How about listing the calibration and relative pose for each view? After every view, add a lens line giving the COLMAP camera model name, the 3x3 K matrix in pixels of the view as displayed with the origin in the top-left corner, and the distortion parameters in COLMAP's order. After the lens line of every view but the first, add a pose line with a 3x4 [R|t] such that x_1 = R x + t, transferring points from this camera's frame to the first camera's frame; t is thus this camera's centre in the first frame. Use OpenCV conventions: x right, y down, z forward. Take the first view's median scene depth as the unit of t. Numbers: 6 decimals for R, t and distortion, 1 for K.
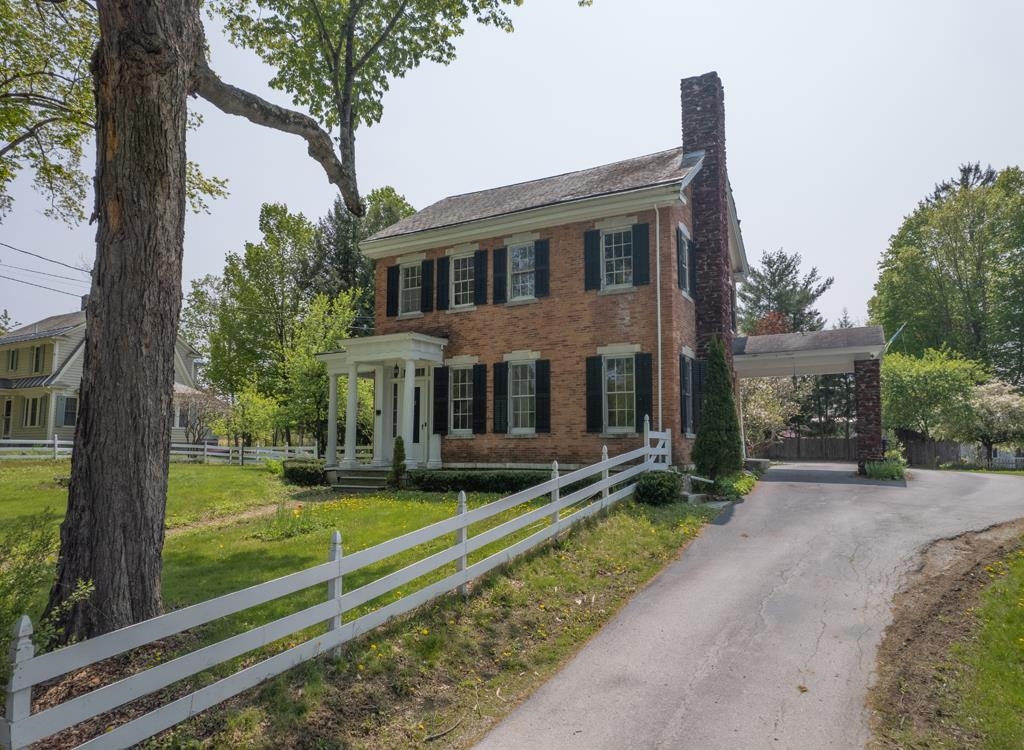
lens RADIAL K [[653.2, 0, 482.4], [0, 653.2, 393.7], [0, 0, 1]] dist [-0.035270, 0.010323]
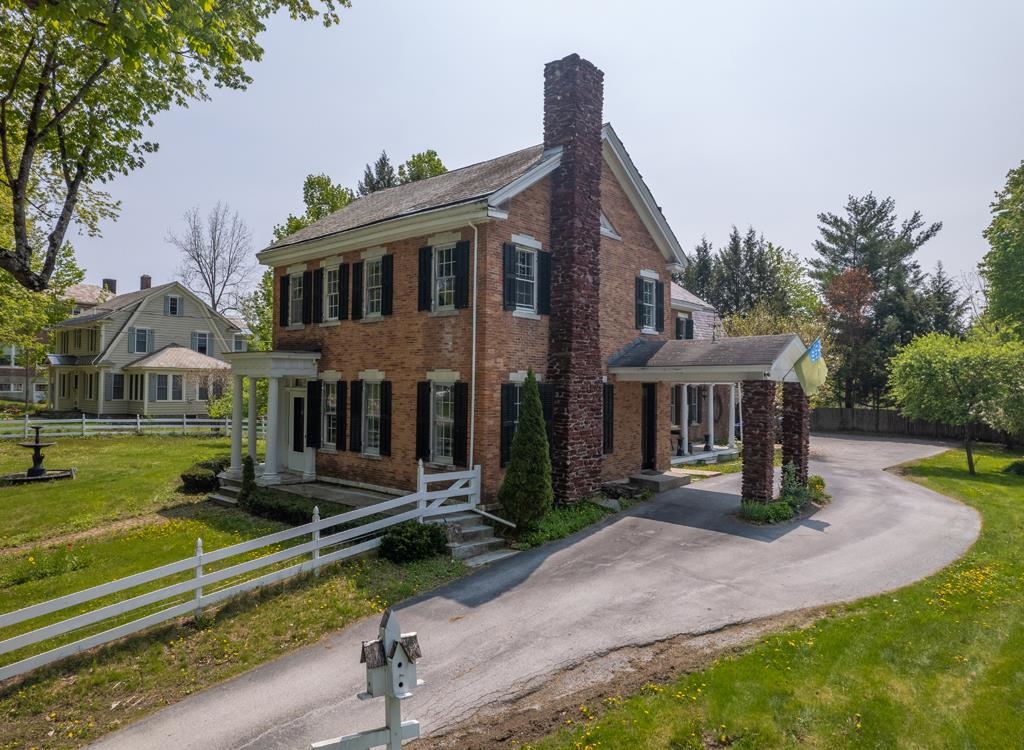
lens RADIAL K [[653.2, 0, 478.1], [0, 653.2, 386.6], [0, 0, 1]] dist [-0.035270, 0.010323]
pose [[0.978910, 0.009452, -0.204071, 0.413172], [0.006608, 0.996942, 0.077871, -0.115074], [0.204183, -0.077578, 0.975854, 0.075069]]
